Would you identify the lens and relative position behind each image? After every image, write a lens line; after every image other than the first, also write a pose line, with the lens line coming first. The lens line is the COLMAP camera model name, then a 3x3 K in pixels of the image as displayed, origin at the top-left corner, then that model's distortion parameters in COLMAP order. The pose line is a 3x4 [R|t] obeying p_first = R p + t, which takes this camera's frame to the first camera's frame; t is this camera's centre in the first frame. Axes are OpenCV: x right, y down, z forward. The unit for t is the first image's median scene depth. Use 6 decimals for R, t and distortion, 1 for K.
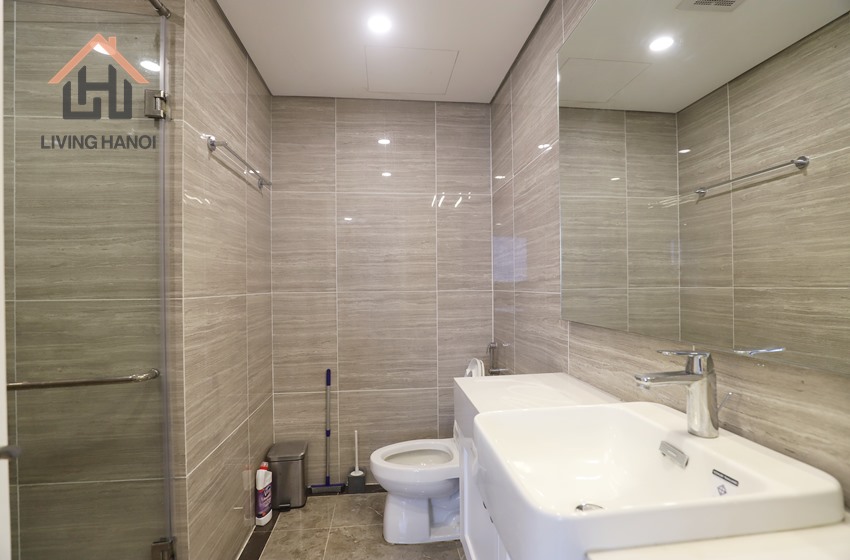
lens RADIAL K [[391.3, 0, 429.1], [0, 391.3, 280.9], [0, 0, 1]] dist [-0.027252, 0.000872]
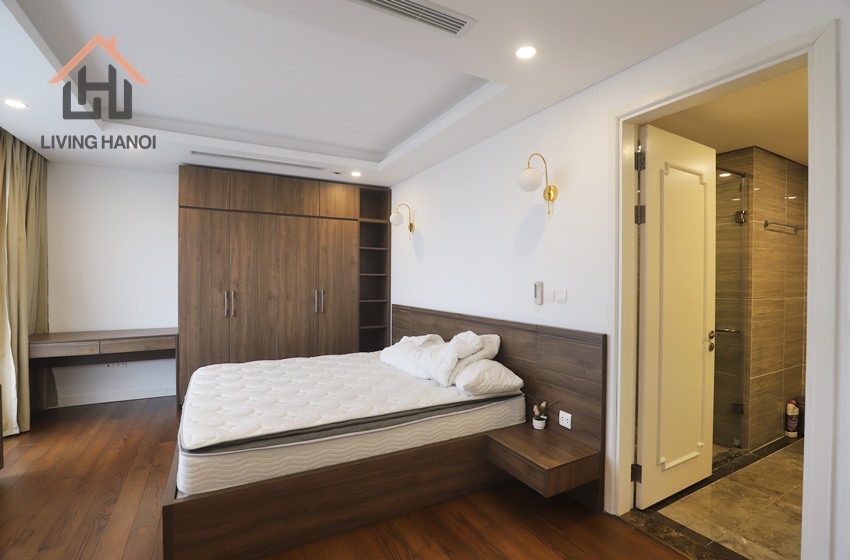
lens RADIAL K [[391.3, 0, 429.1], [0, 391.3, 280.9], [0, 0, 1]] dist [-0.027252, 0.000872]
pose [[0.381685, 0.024287, -0.923973, 0.666495], [-0.004459, 0.999691, 0.024435, -0.103686], [0.924282, -0.005206, 0.381676, -1.494681]]
